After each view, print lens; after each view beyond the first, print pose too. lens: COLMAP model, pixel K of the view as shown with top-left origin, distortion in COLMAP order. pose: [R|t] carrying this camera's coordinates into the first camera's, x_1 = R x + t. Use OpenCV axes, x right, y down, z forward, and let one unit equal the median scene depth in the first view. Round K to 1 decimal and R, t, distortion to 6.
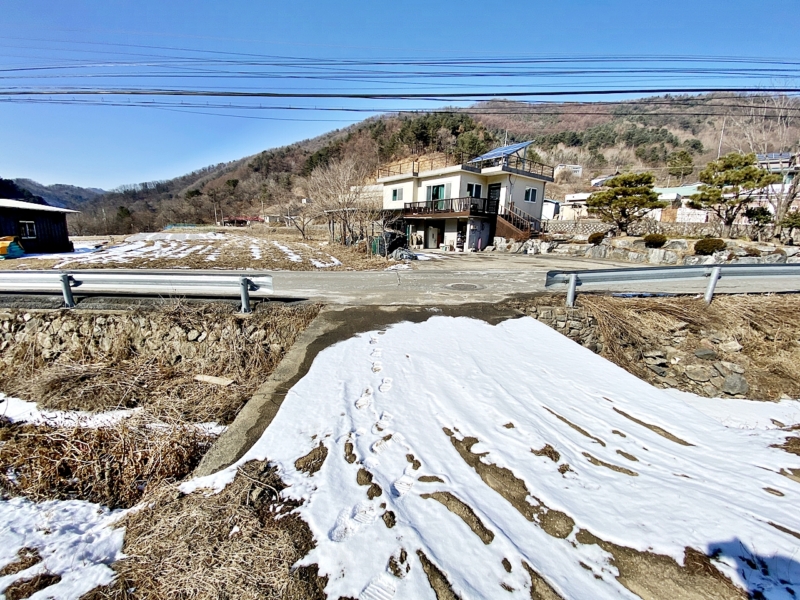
lens RADIAL K [[324.4, 0, 400.0], [0, 324.4, 300.0], [0, 0, 1]] dist [0.022348, -0.018870]
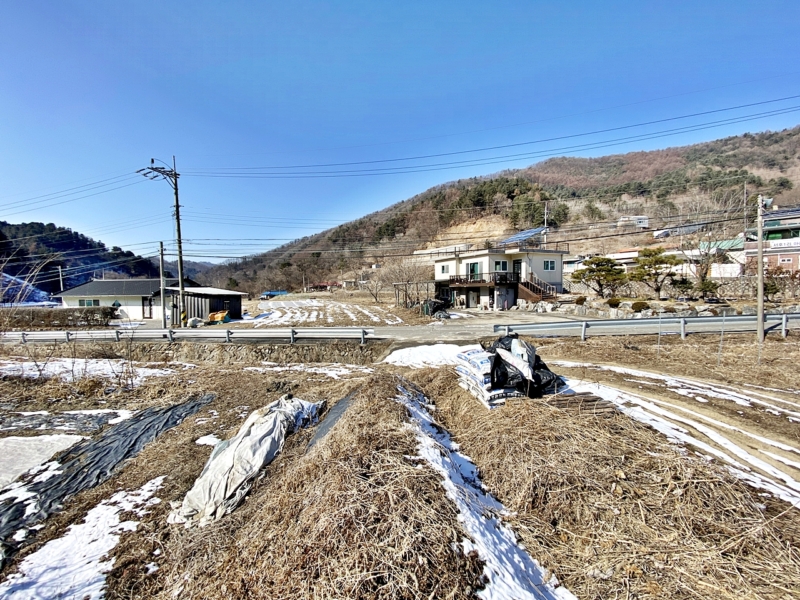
lens RADIAL K [[324.4, 0, 400.0], [0, 324.4, 300.0], [0, 0, 1]] dist [0.022348, -0.018870]
pose [[0.980279, -0.033014, -0.194841, 0.069092], [-0.000521, 0.985512, -0.169606, 0.030160], [0.197618, 0.166363, 0.966059, -0.326525]]
